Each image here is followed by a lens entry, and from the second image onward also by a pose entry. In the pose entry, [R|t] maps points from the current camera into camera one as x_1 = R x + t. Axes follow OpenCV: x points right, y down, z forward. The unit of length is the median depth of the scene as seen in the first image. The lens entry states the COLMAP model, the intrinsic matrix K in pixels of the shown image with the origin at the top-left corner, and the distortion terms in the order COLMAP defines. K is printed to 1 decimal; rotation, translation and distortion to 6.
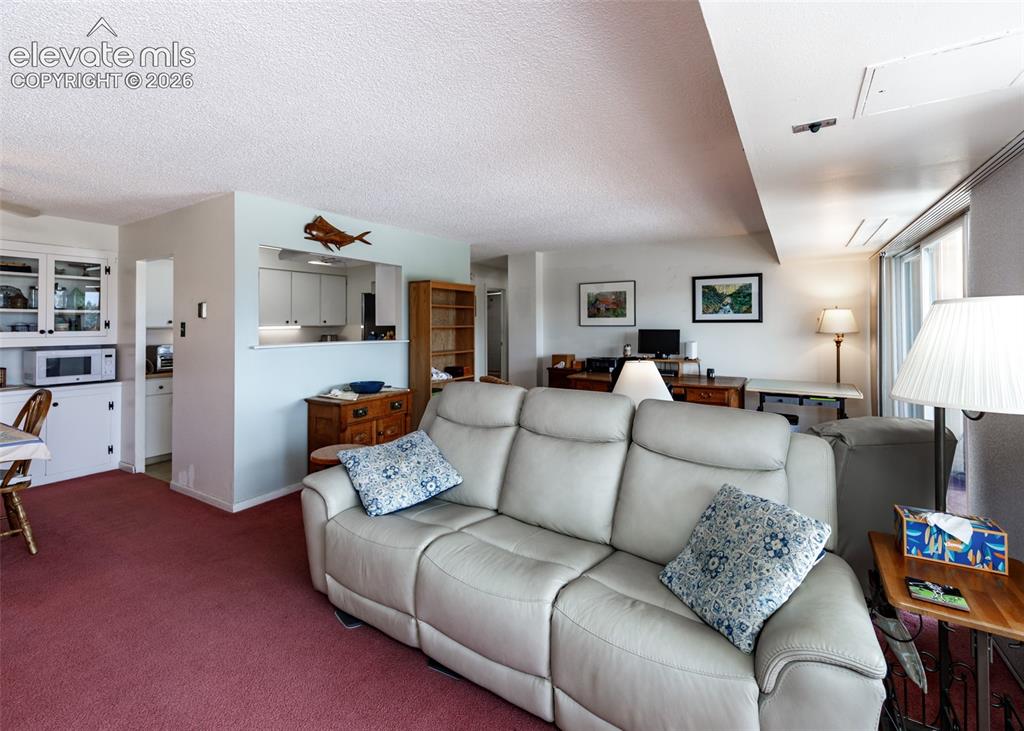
lens RADIAL K [[431.8, 0, 471.4], [0, 431.8, 318.5], [0, 0, 1]] dist [0.004920, -0.001517]
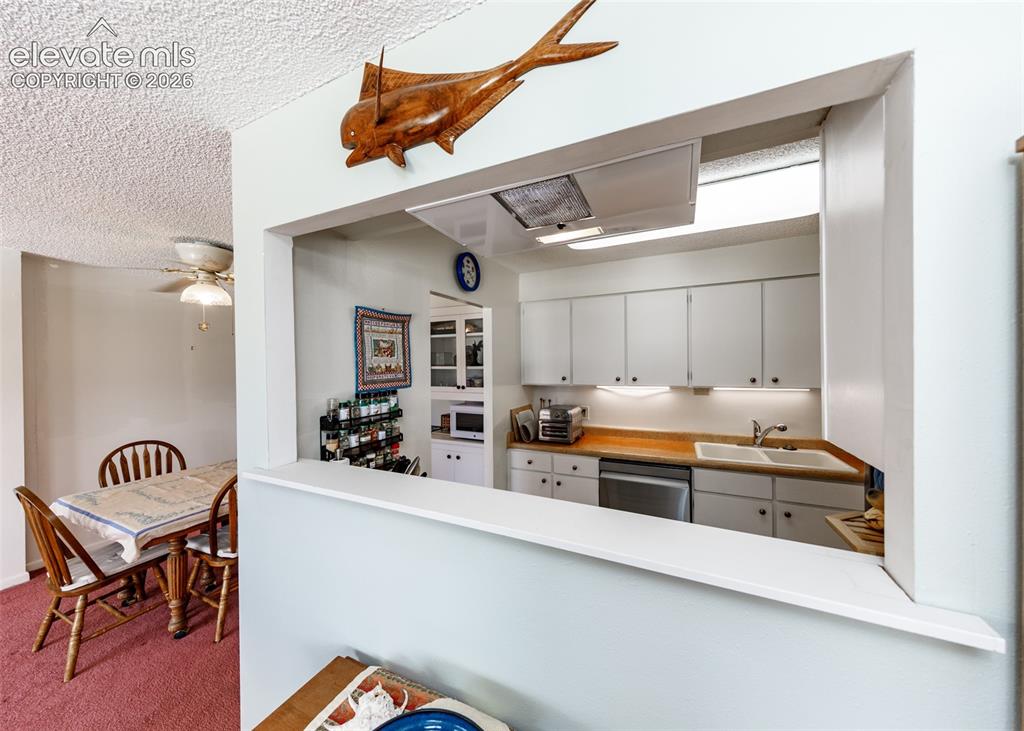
lens RADIAL K [[356.3, 0, 517.7], [0, 356.3, 359.3], [0, 0, 1]] dist [0.006889, -0.000291]
pose [[0.141250, -0.009015, -0.989933, -0.084988], [0.018110, 0.999815, -0.006521, -0.029911], [0.989808, -0.017007, 0.141388, 1.005176]]
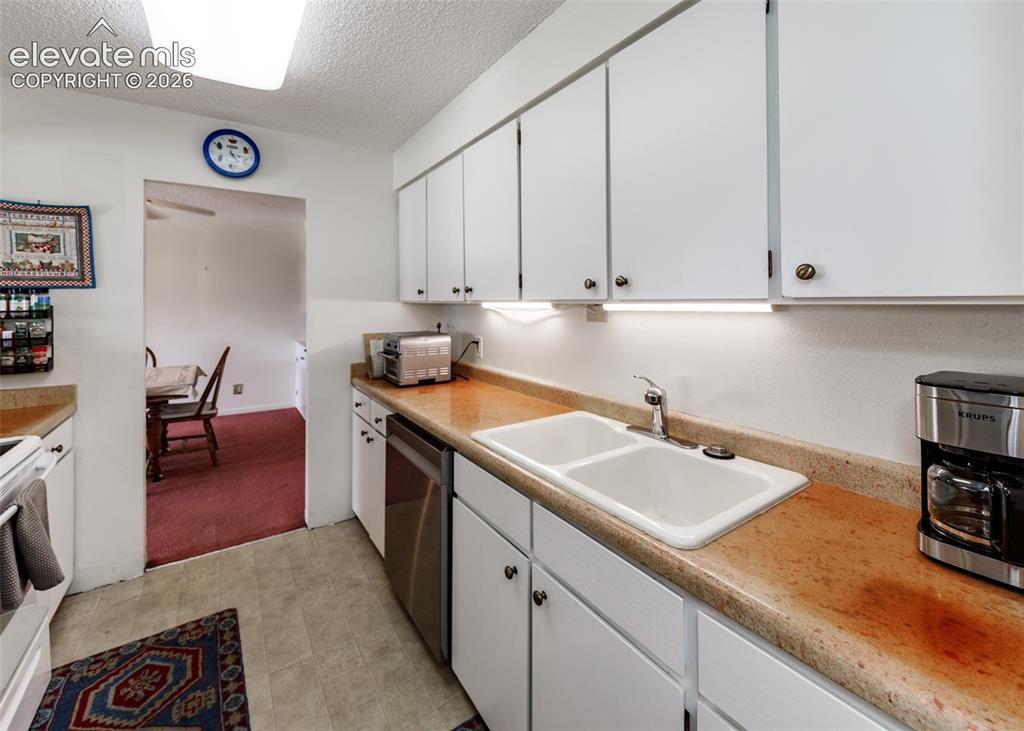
lens RADIAL K [[408.0, 0, 485.6], [0, 408.0, 296.3], [0, 0, 1]] dist [0.011601, -0.000248]
pose [[-0.405426, 0.002085, -0.914125, -0.323733], [0.015382, 0.999871, -0.004541, 0.022107], [0.913998, -0.015902, -0.405406, 1.569778]]
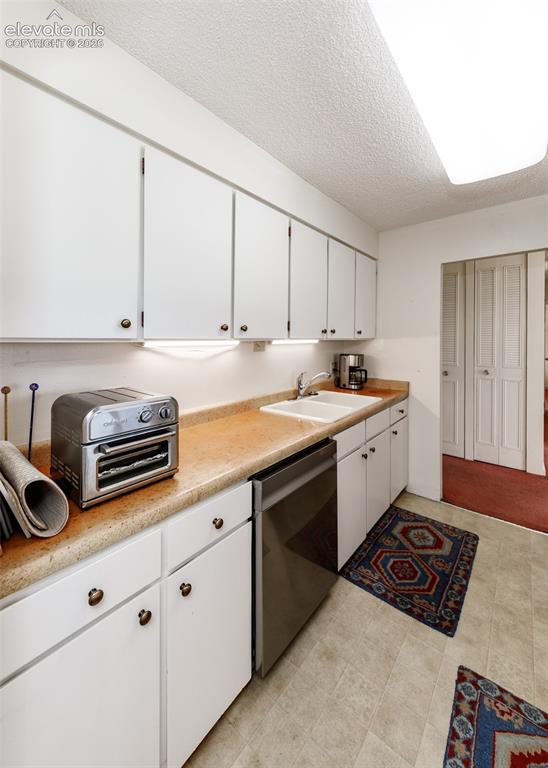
lens RADIAL K [[306.0, 0, 277.2], [0, 306.0, 340.1], [0, 0, 1]] dist [0.011601, -0.000248]
pose [[0.993880, 0.010233, -0.109988, -0.684183], [-0.008077, 0.999767, 0.020026, 0.017593], [0.110167, -0.019015, 0.993731, 0.957467]]
